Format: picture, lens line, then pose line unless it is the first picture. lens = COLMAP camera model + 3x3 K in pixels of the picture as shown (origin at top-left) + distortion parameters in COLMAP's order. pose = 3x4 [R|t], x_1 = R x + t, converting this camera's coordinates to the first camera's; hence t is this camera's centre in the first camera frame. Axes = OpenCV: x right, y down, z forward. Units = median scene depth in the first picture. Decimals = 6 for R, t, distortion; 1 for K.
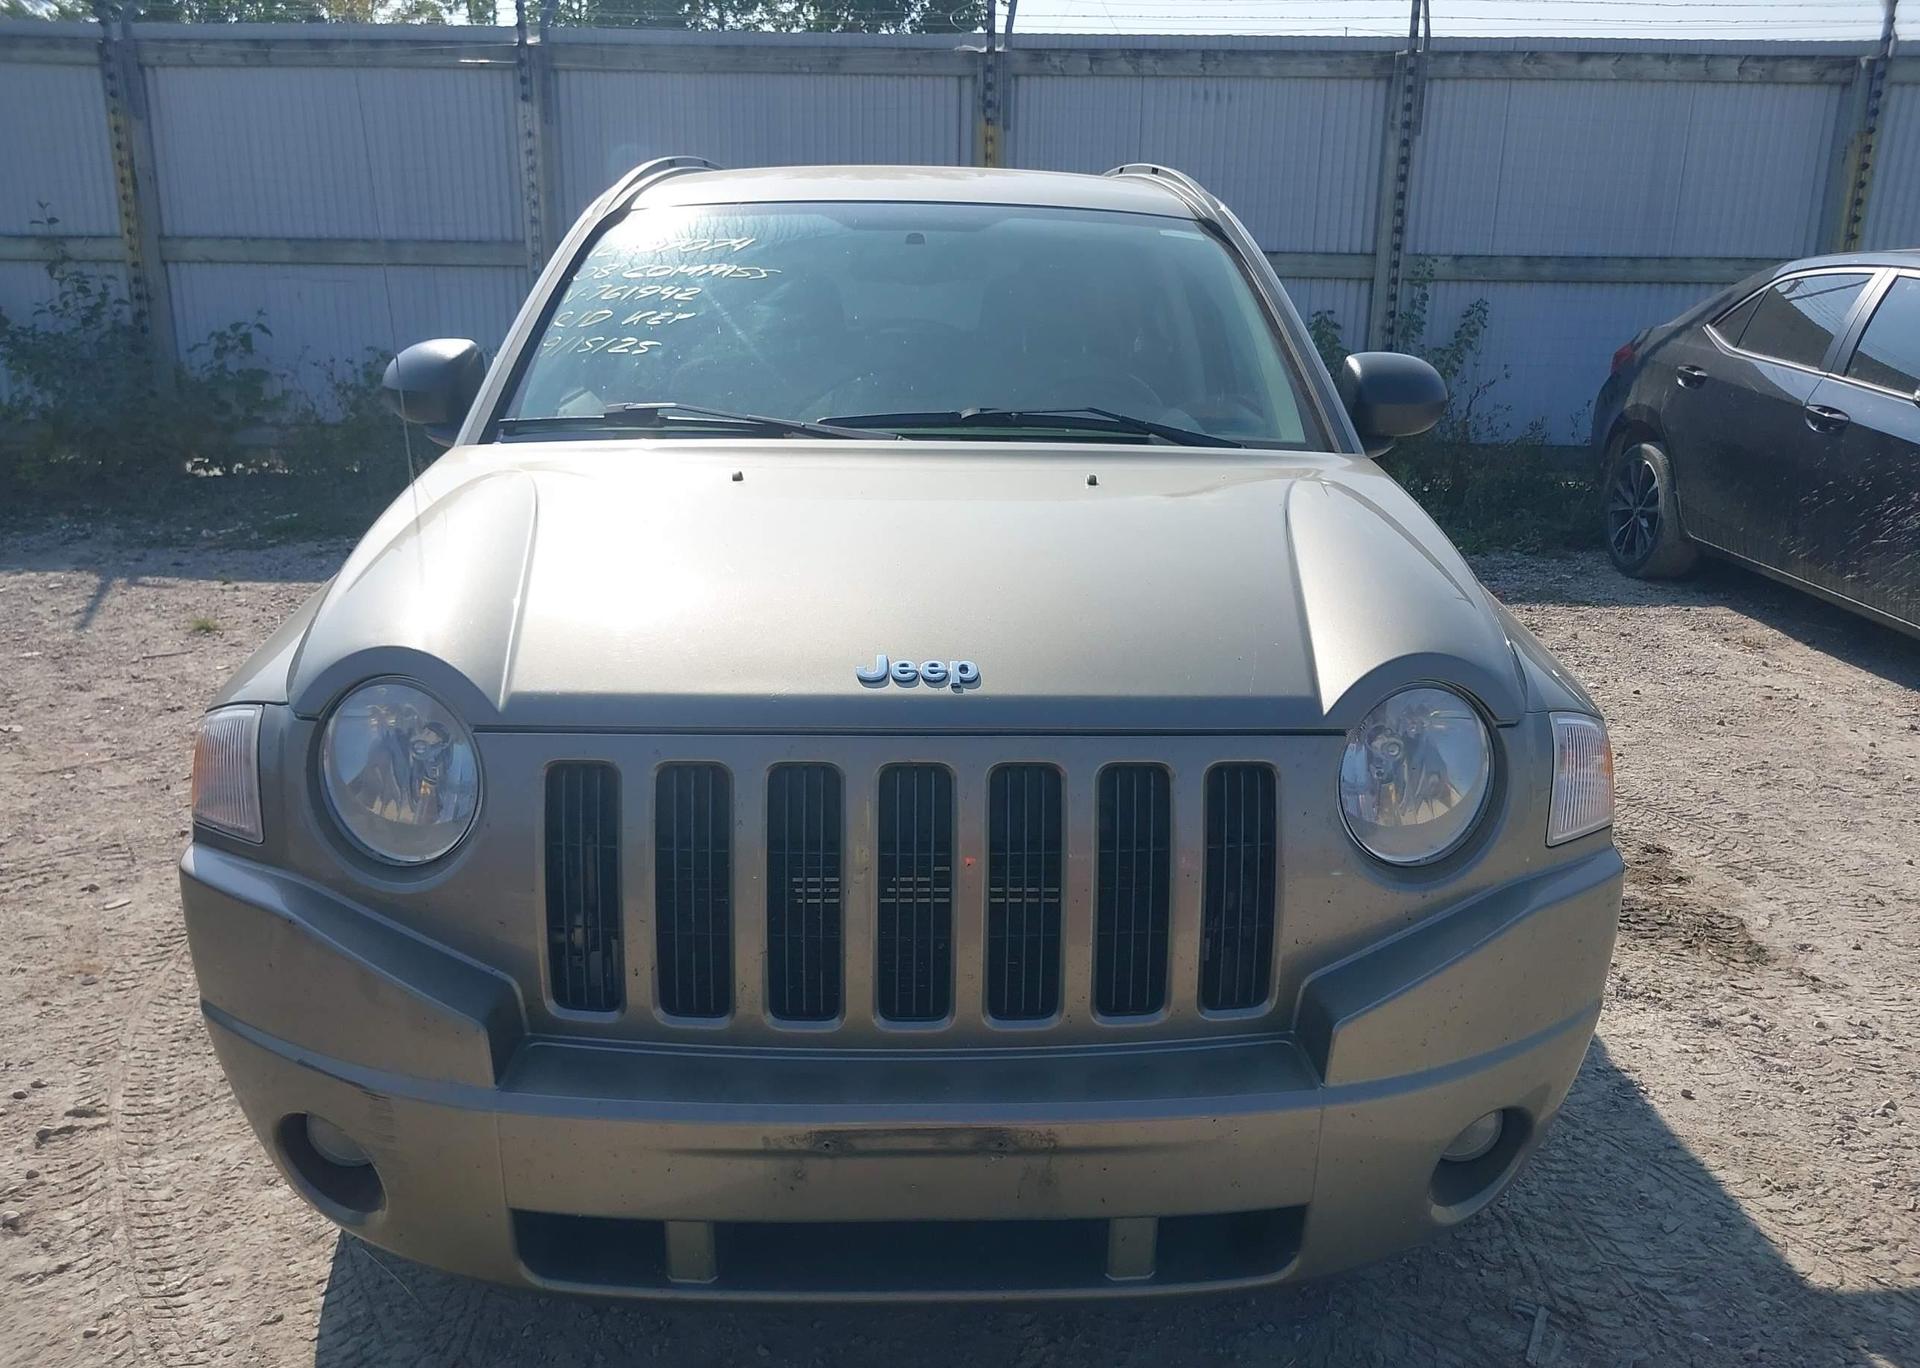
lens RADIAL K [[1480.1, 0, 961.8], [0, 1480.1, 727.0], [0, 0, 1]] dist [0.009942, -0.004187]
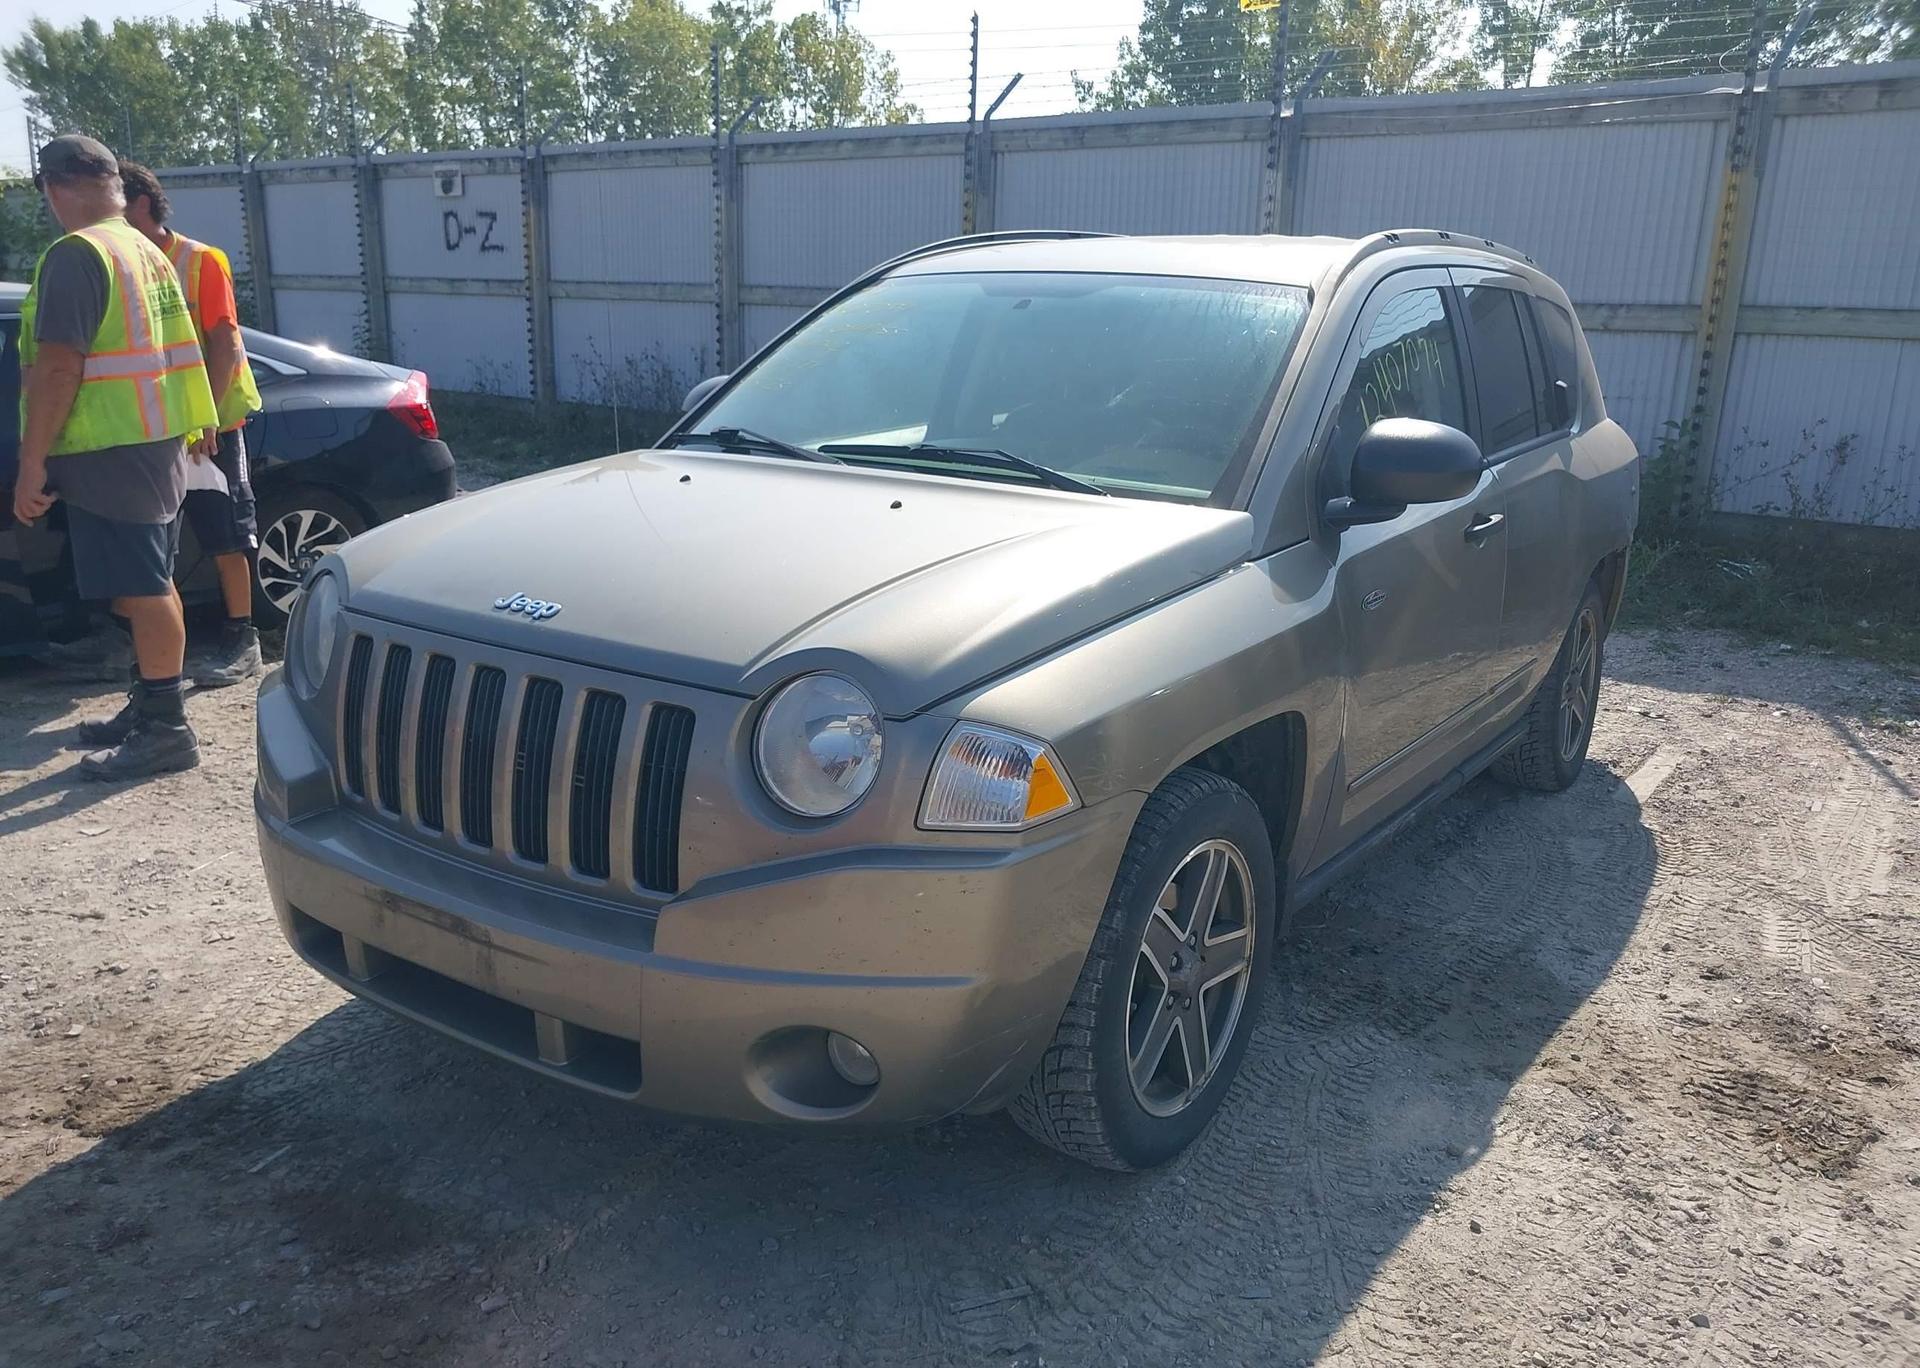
lens RADIAL K [[1496.5, 0, 969.8], [0, 1496.5, 711.0], [0, 0, 1]] dist [0.006133, 0.001137]
pose [[0.812845, 0.161077, -0.559765, 0.203647], [-0.185069, 0.982626, 0.014017, -0.006547], [0.552297, 0.092202, 0.828533, 0.007132]]
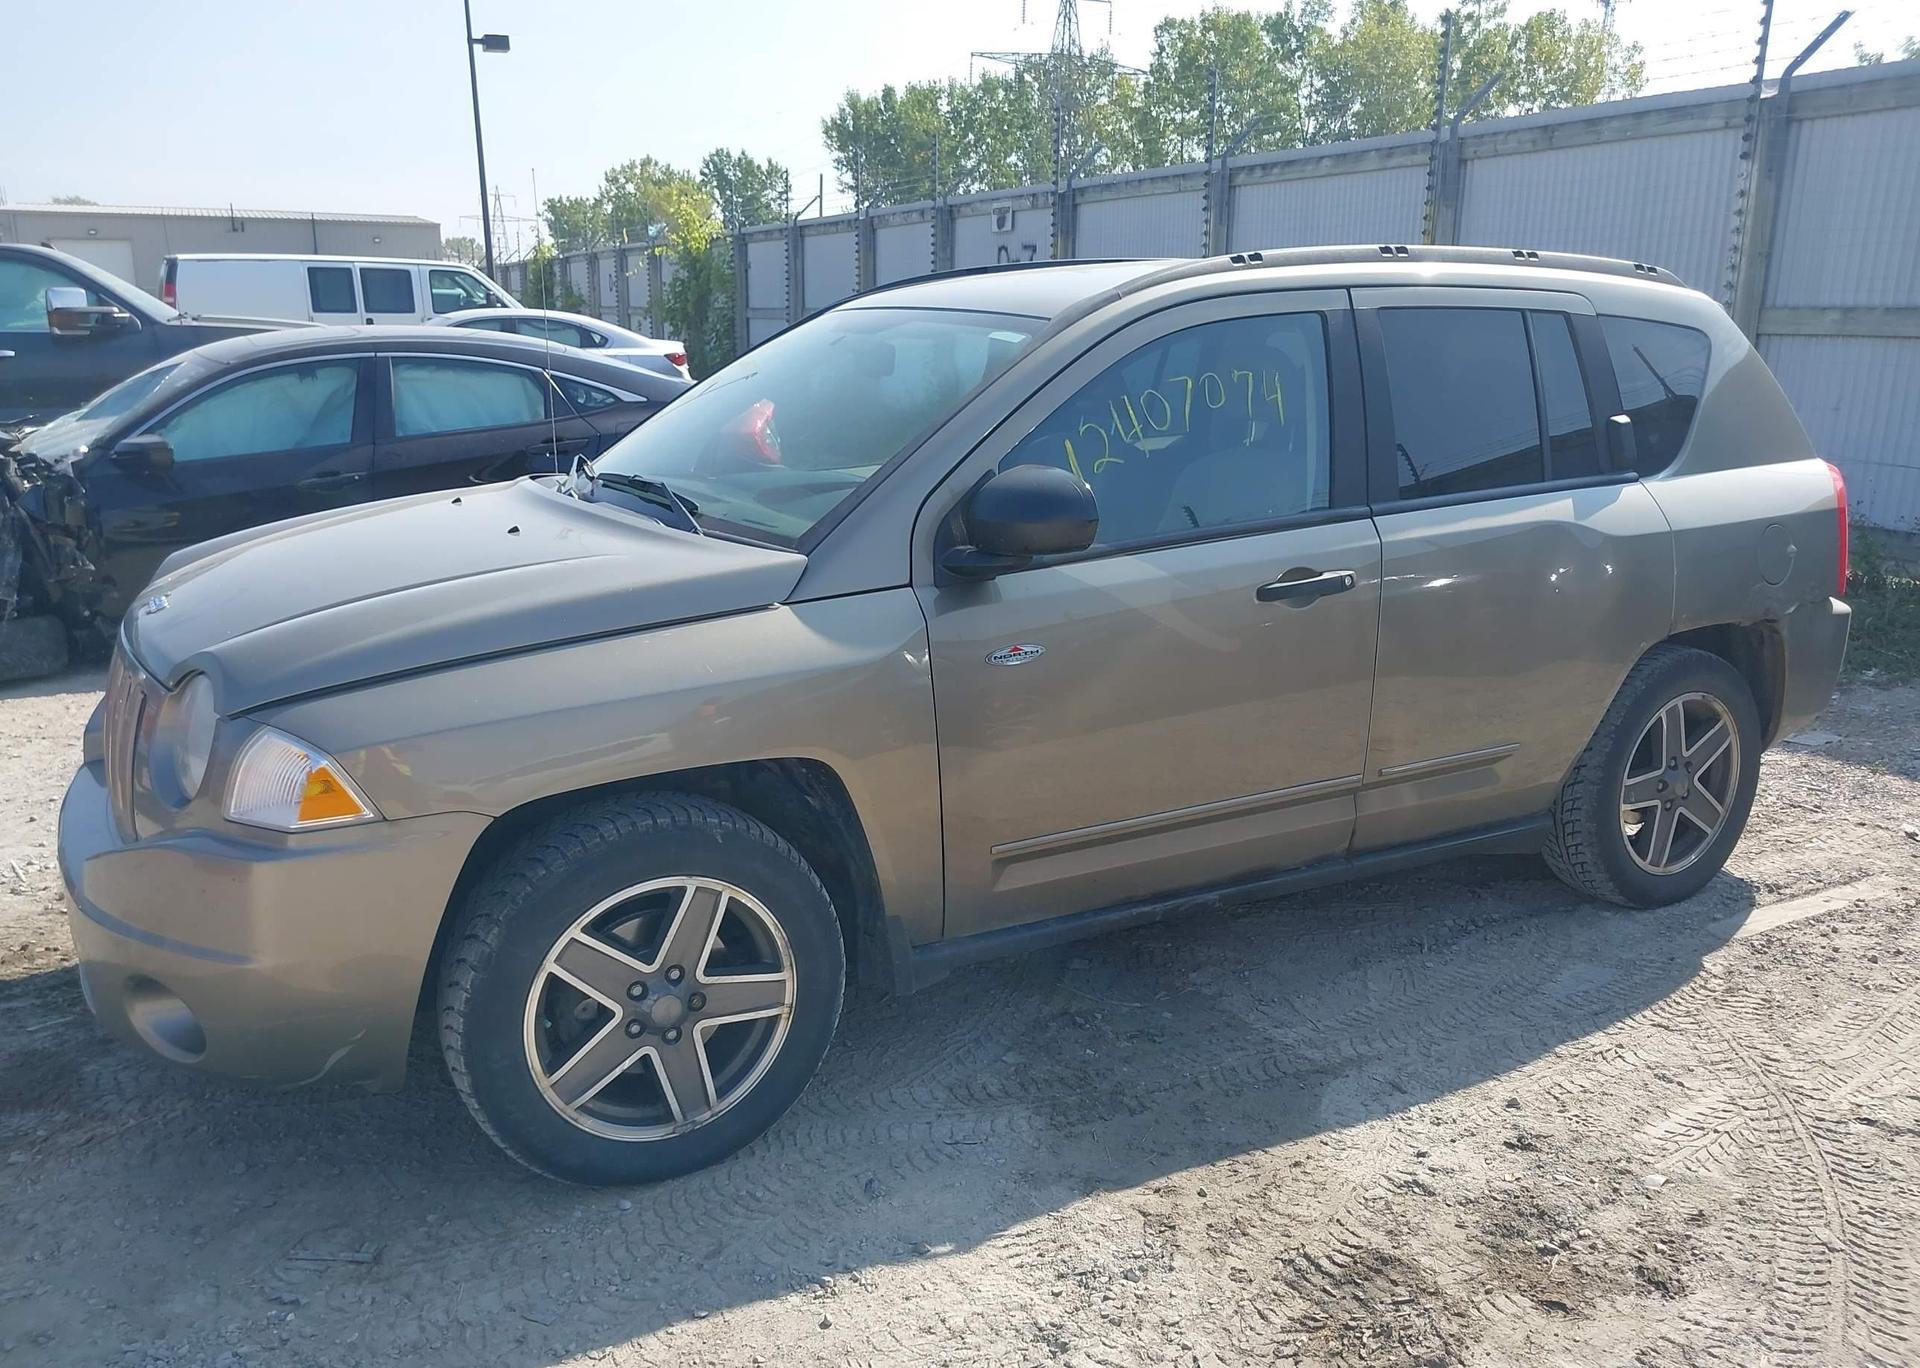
lens RADIAL K [[1480.1, 0, 961.8], [0, 1480.1, 727.0], [0, 0, 1]] dist [0.009942, -0.004187]
pose [[0.476146, 0.226908, -0.849587, 0.344468], [-0.254415, 0.960363, 0.113908, -0.060187], [0.841759, 0.161911, 0.515002, 0.162864]]
